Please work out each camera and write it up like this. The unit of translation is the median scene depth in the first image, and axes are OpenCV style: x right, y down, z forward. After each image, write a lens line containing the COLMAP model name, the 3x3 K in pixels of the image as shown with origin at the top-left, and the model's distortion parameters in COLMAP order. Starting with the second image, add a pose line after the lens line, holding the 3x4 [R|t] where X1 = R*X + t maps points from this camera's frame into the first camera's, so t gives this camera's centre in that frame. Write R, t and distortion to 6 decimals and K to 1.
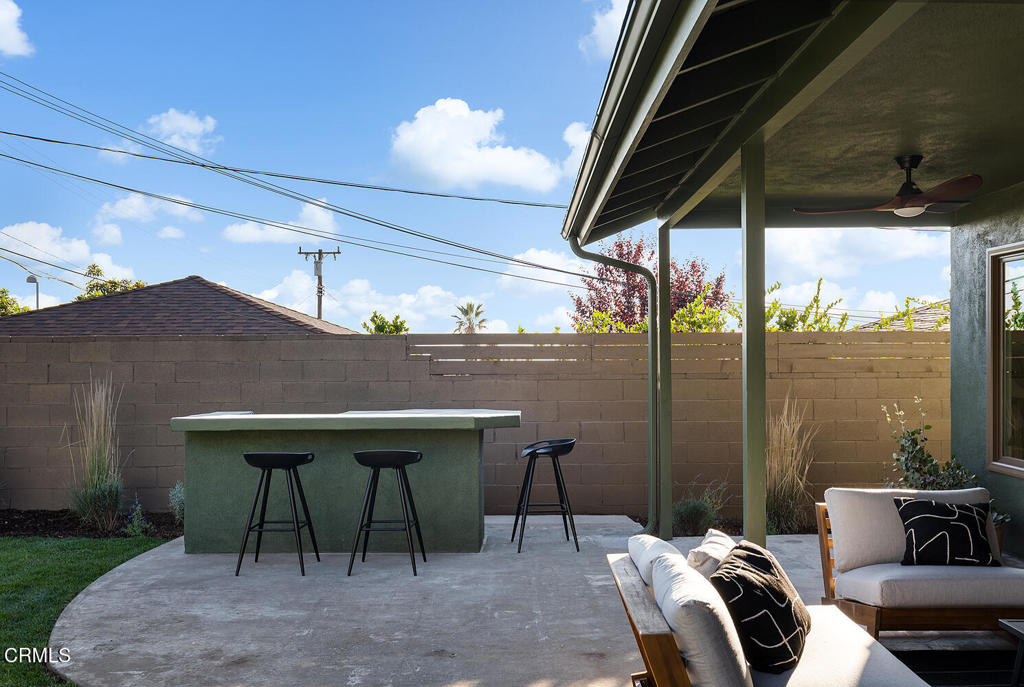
lens RADIAL K [[935.6, 0, 512.0], [0, 935.6, 343.5], [0, 0, 1]] dist [0.014105, 0.011466]
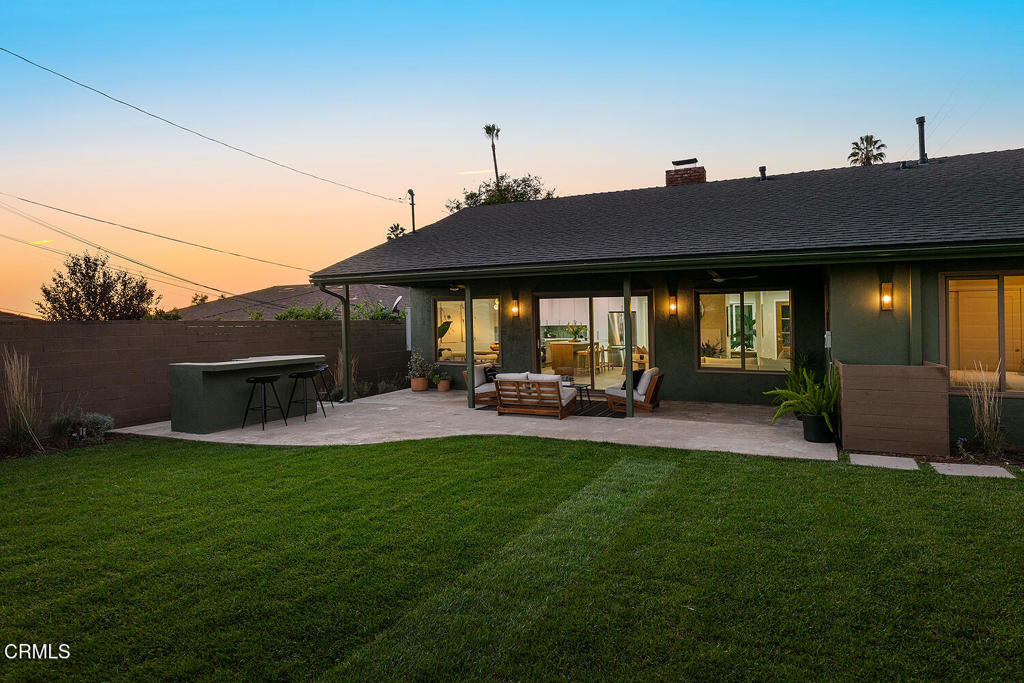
lens RADIAL K [[575.1, 0, 513.5], [0, 575.1, 335.8], [0, 0, 1]] dist [0.002759, -0.000054]
pose [[0.426389, -0.015223, 0.904412, -1.467295], [-0.007680, 0.999761, 0.020449, -0.011694], [-0.904507, -0.015665, 0.426171, -0.104744]]
